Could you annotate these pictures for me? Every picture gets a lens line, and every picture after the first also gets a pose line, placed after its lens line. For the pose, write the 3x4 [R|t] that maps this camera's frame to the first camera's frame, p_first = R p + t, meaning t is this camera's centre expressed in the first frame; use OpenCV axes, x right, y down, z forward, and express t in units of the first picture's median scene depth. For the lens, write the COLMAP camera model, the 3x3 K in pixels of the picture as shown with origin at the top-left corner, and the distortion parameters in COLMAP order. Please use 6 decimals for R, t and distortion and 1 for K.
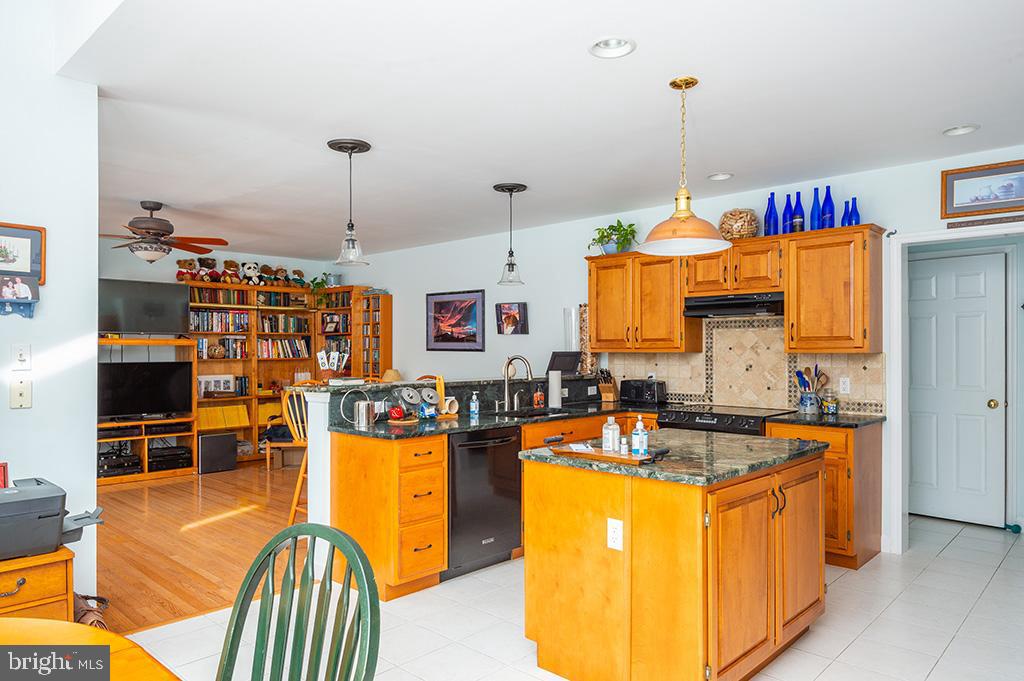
lens RADIAL K [[692.0, 0, 525.5], [0, 692.0, 354.0], [0, 0, 1]] dist [0.002566, -0.002477]
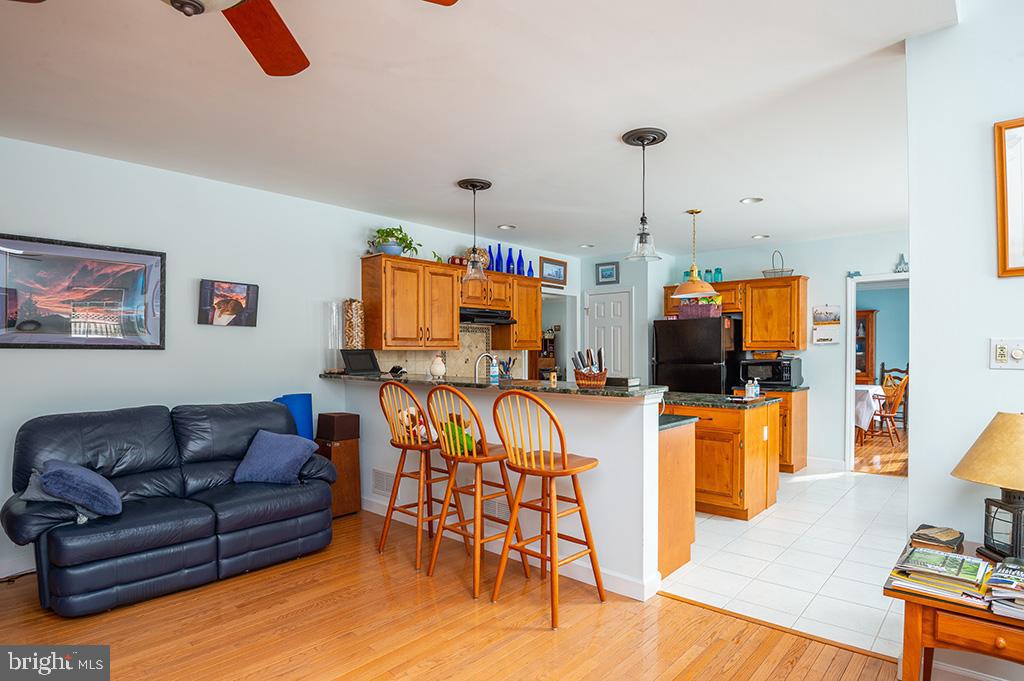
lens RADIAL K [[565.8, 0, 507.0], [0, 565.8, 361.0], [0, 0, 1]] dist [-0.007404, -0.014215]
pose [[-0.036987, -0.020660, 0.999102, -0.597264], [0.004121, 0.999775, 0.020826, -0.002318], [-0.999307, 0.004888, -0.036894, 0.698328]]
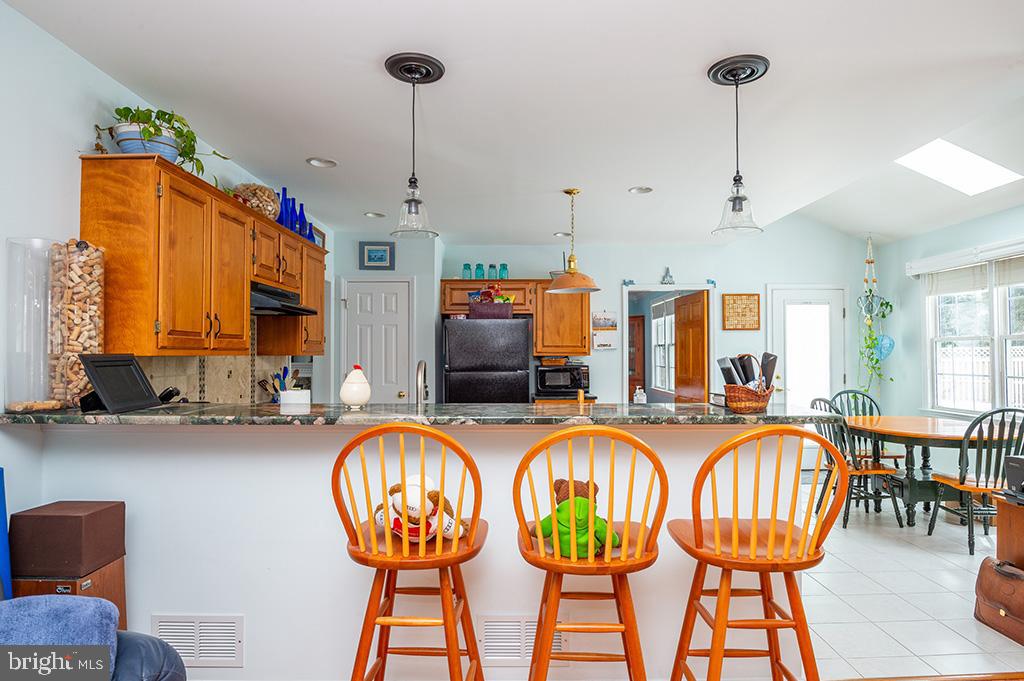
lens RADIAL K [[591.4, 0, 516.4], [0, 591.4, 337.8], [0, 0, 1]] dist [0.004384, -0.001453]
pose [[-0.701608, 0.018932, 0.712312, -0.299788], [0.000619, 0.999663, -0.025959, -0.003110], [-0.712563, -0.017772, -0.701383, 0.913640]]
